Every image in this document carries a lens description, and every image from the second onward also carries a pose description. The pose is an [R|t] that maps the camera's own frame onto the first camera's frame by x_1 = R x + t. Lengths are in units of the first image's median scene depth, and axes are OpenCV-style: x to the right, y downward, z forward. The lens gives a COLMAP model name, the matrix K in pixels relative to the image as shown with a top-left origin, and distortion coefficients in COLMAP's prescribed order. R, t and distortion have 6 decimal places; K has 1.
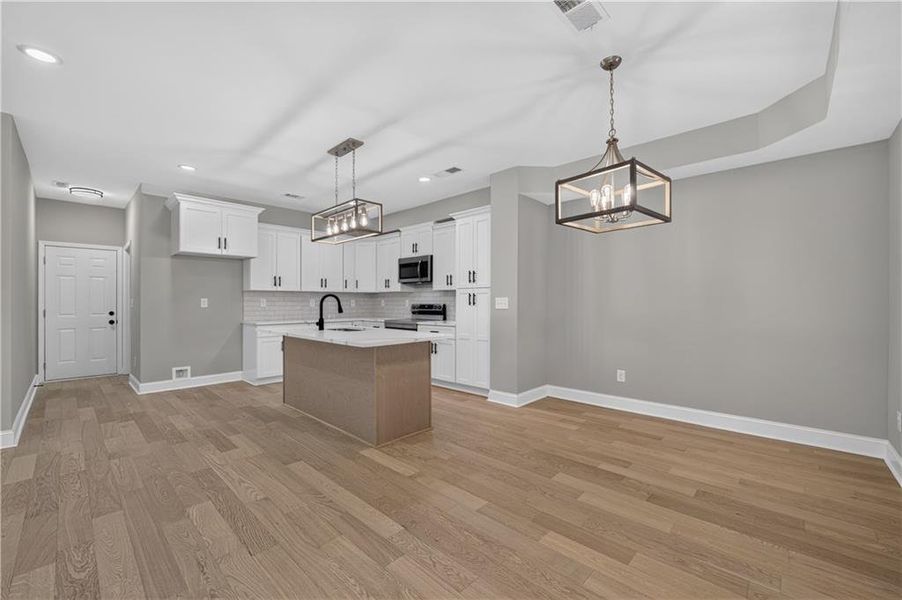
lens RADIAL K [[366.1, 0, 452.7], [0, 366.1, 302.6], [0, 0, 1]] dist [-0.021147, 0.000232]
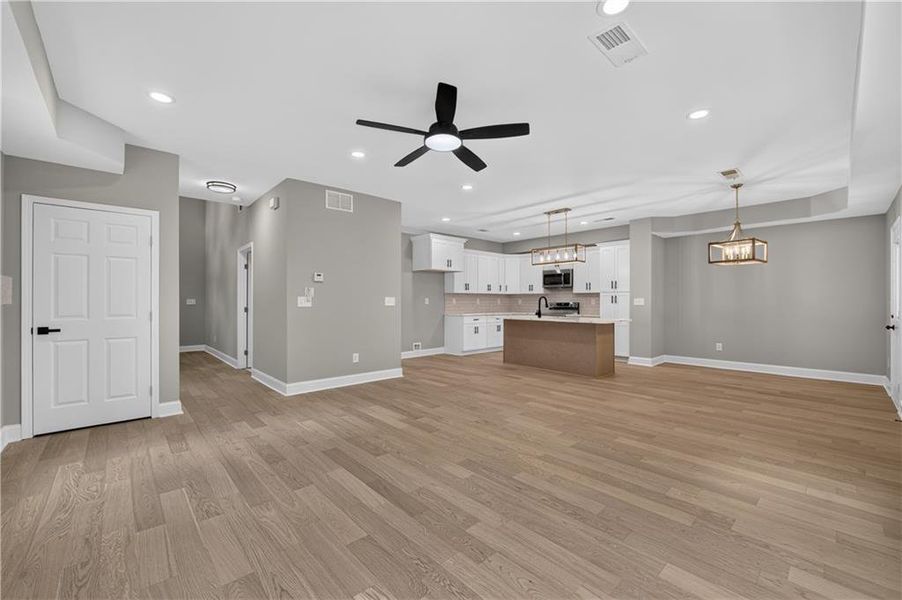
lens RADIAL K [[367.0, 0, 452.3], [0, 367.0, 299.1], [0, 0, 1]] dist [-0.021025, 0.000410]
pose [[0.997553, 0.001300, -0.069900, -0.543952], [-0.001817, 0.999971, -0.007329, 0.002885], [0.069889, 0.007438, 0.997527, -0.614877]]
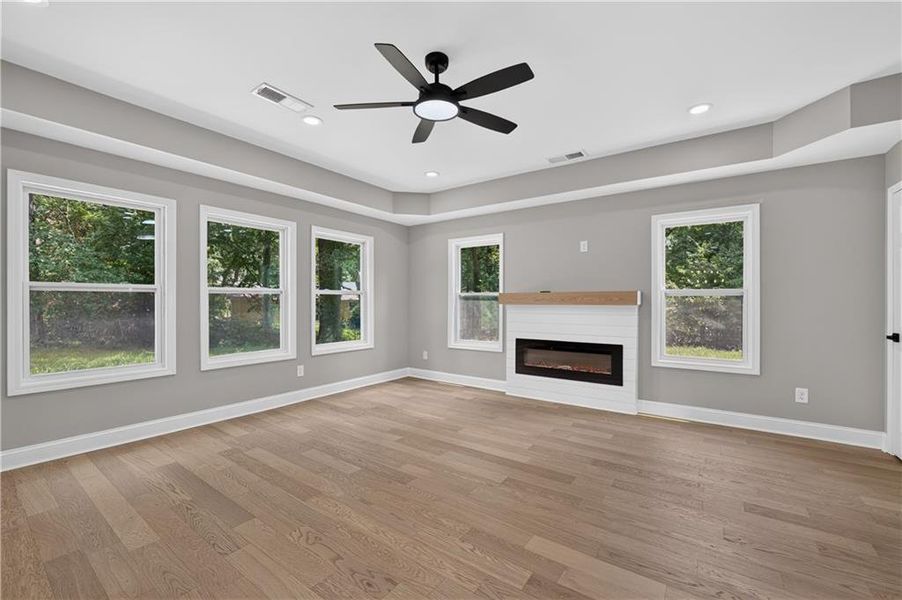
lens RADIAL K [[366.1, 0, 452.7], [0, 366.1, 302.6], [0, 0, 1]] dist [-0.021147, 0.000232]
pose [[-0.990976, -0.000216, -0.134043, -0.558229], [-0.000826, 0.999990, 0.004493, -0.000778], [0.134040, 0.004563, -0.990965, 0.535434]]
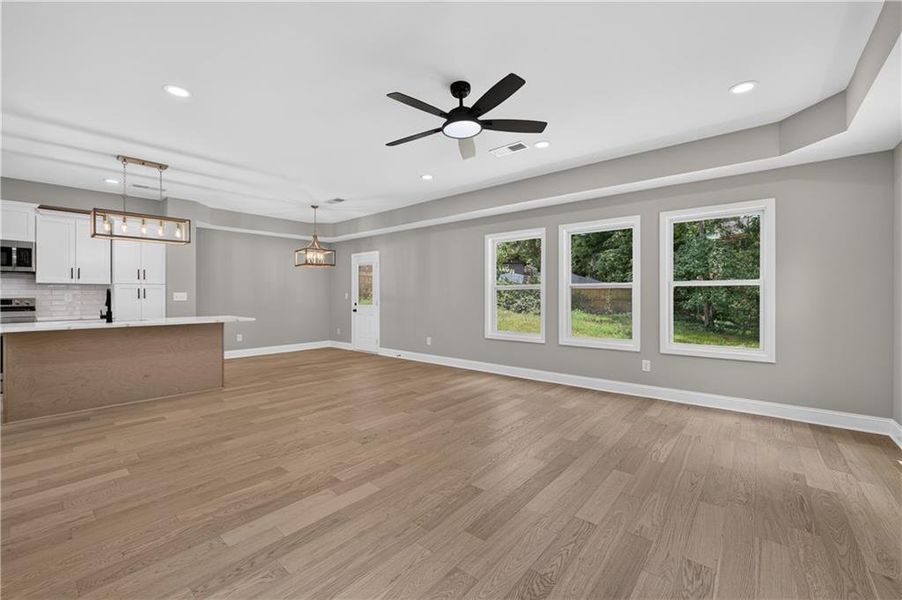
lens RADIAL K [[367.0, 0, 452.3], [0, 367.0, 299.1], [0, 0, 1]] dist [-0.021025, 0.000410]
pose [[-0.051884, -0.006563, 0.998632, -1.206892], [0.003498, 0.999971, 0.006754, 0.004425], [-0.998647, 0.003844, -0.051859, 0.066050]]
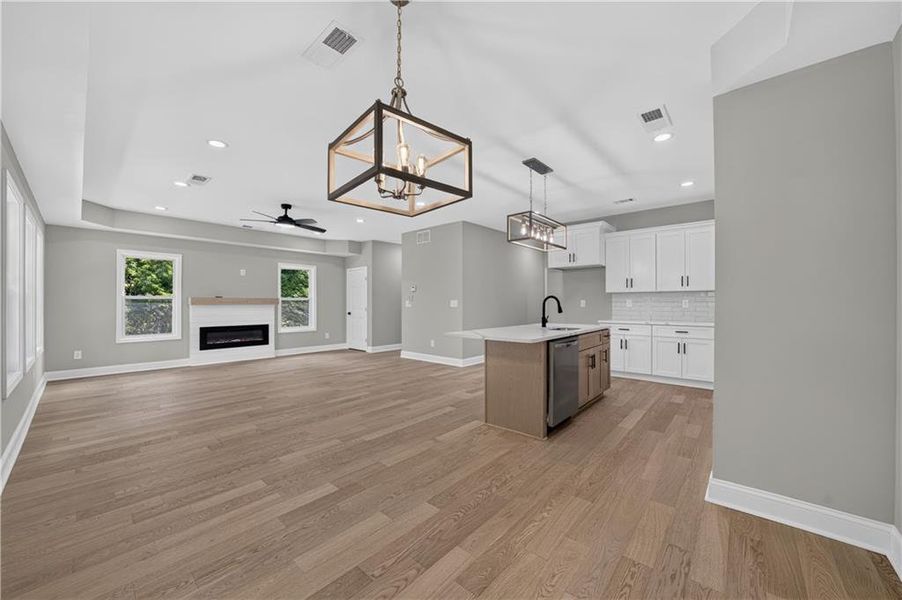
lens RADIAL K [[338.6, 0, 451.0], [0, 338.6, 300.0], [0, 0, 1]] dist [-0.027050, -0.000044]
pose [[0.031858, -0.009570, -0.999447, 0.593878], [-0.000507, 0.999954, -0.009591, 0.000050], [0.999492, 0.000812, 0.031851, 0.562440]]
